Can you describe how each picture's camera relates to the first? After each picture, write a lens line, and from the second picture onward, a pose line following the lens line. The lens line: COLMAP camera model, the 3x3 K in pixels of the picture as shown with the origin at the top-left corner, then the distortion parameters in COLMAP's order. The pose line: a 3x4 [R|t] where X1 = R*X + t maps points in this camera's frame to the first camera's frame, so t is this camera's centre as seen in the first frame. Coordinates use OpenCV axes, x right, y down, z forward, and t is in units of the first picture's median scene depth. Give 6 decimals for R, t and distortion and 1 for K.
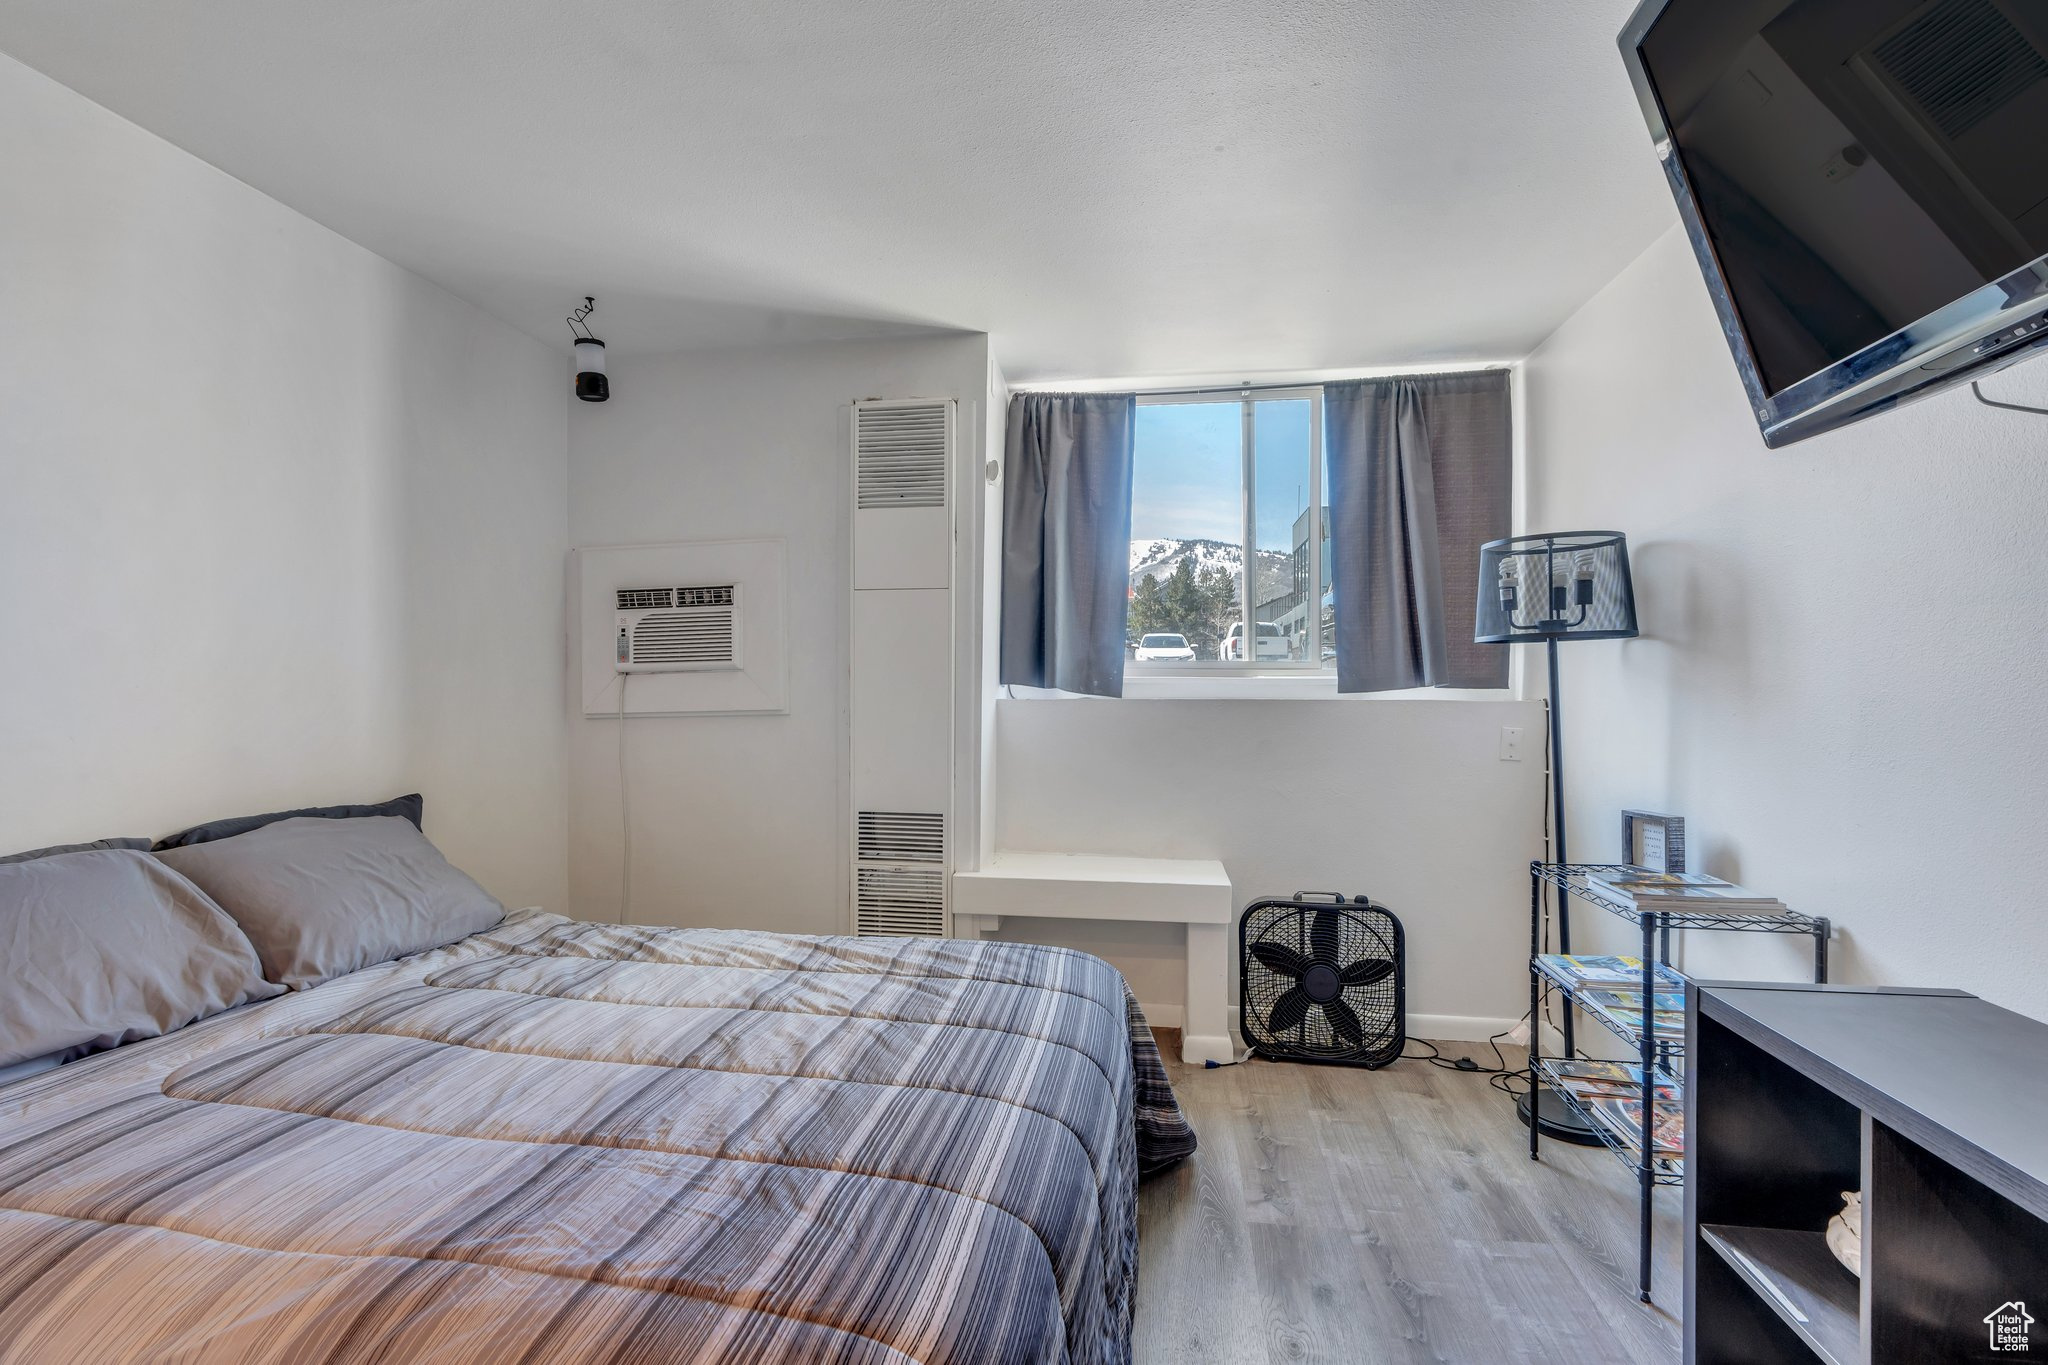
lens RADIAL K [[934.3, 0, 1024.0], [0, 934.3, 682.5], [0, 0, 1]] dist [-0.000496, -0.000048]
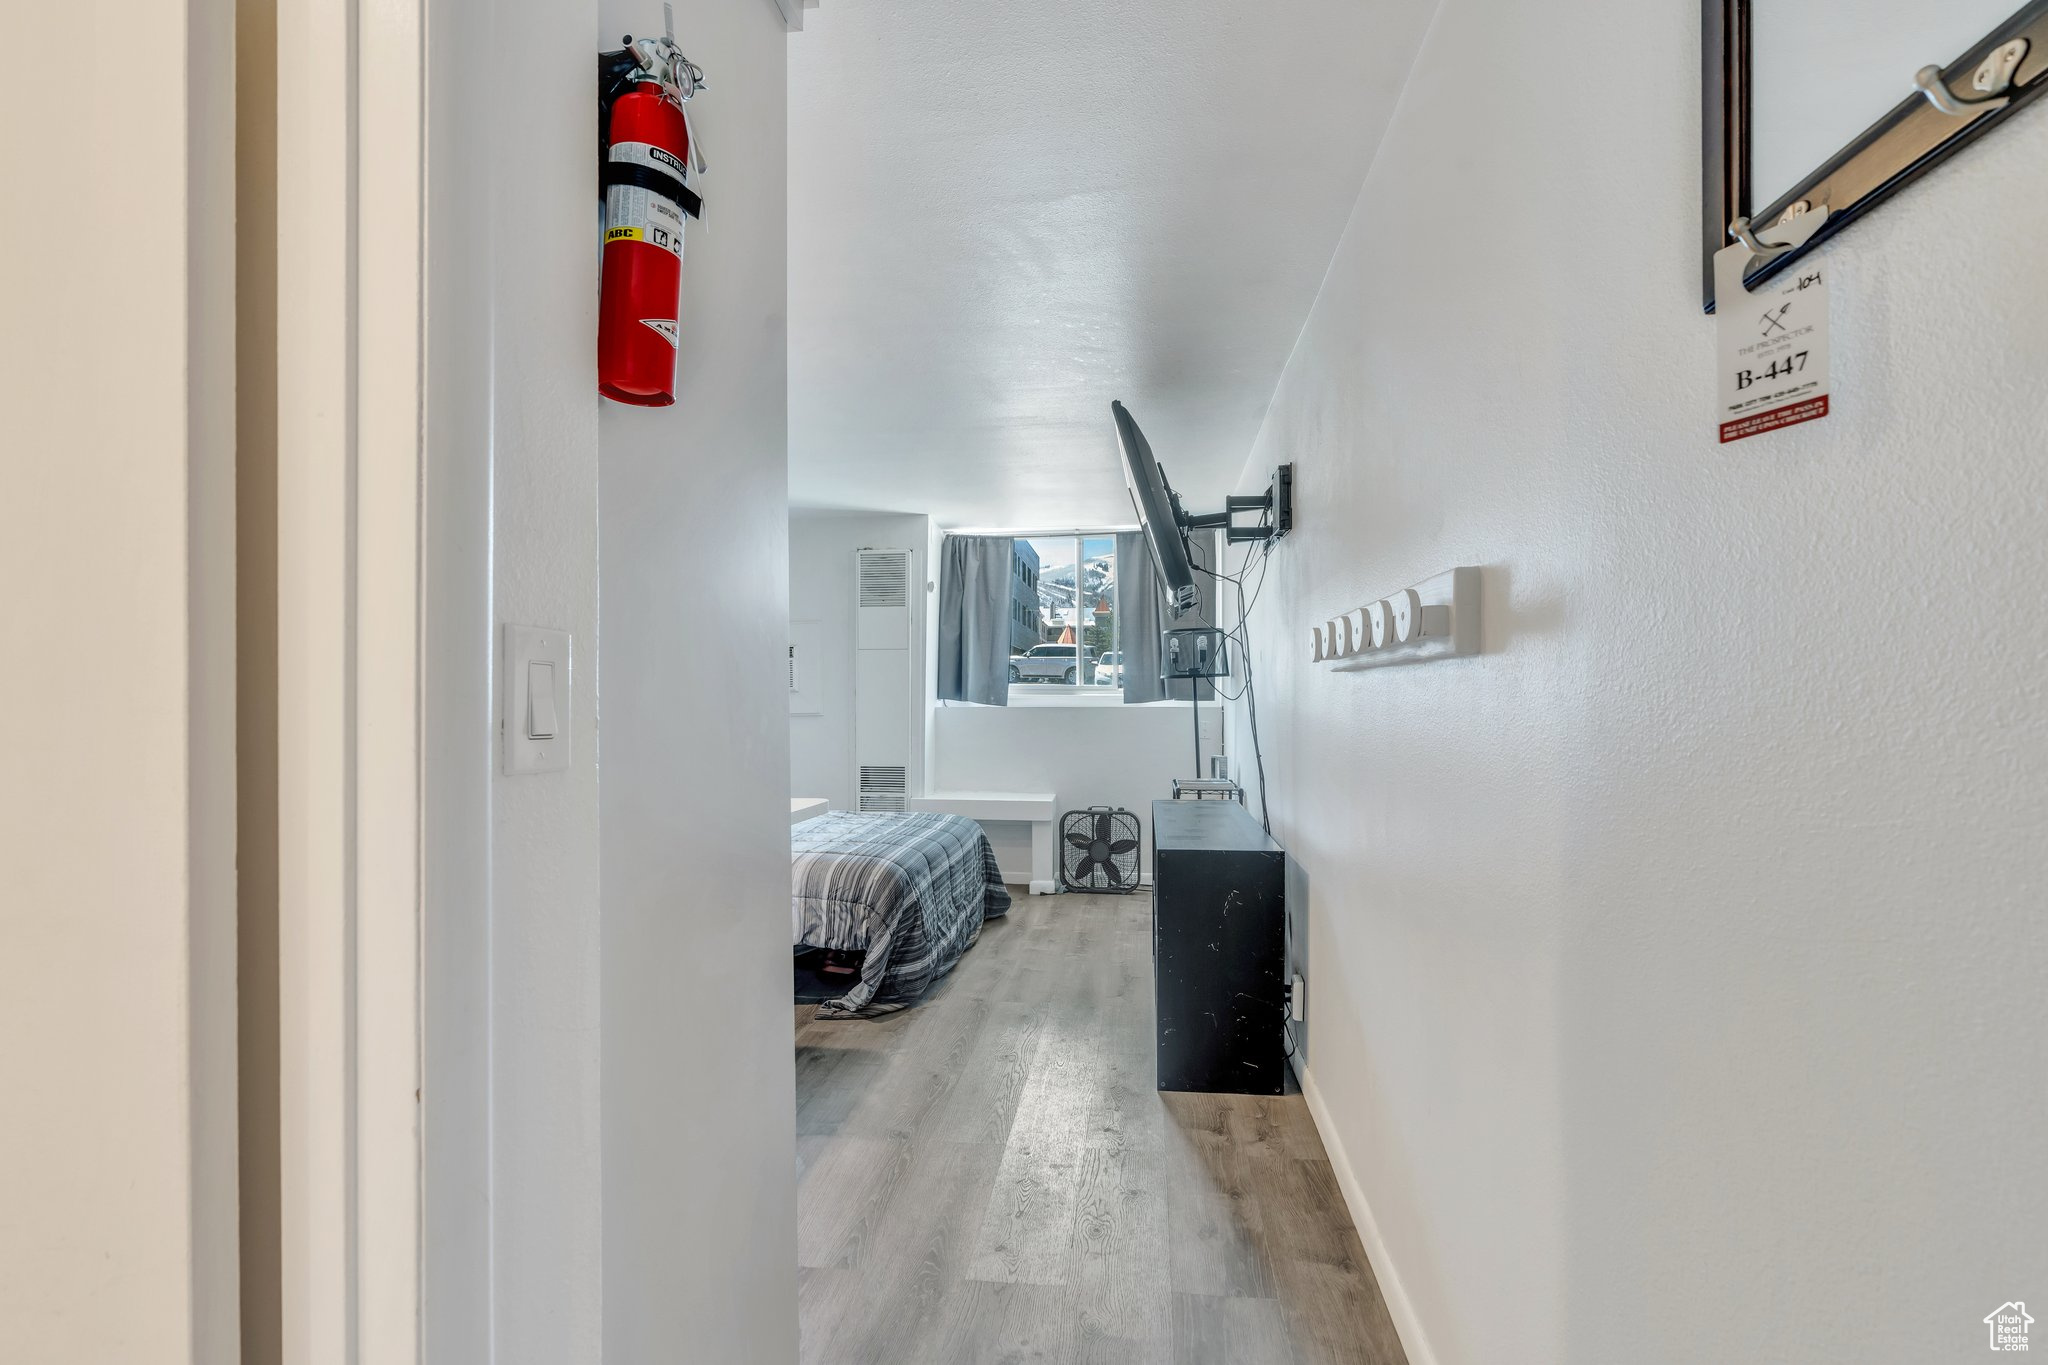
lens RADIAL K [[934.3, 0, 1024.0], [0, 934.3, 682.5], [0, 0, 1]] dist [-0.000496, -0.000048]
pose [[0.999822, -0.003812, 0.018454, 0.120644], [0.004087, 0.999881, -0.014860, -0.002872], [-0.018395, 0.014933, 0.999719, -0.908184]]
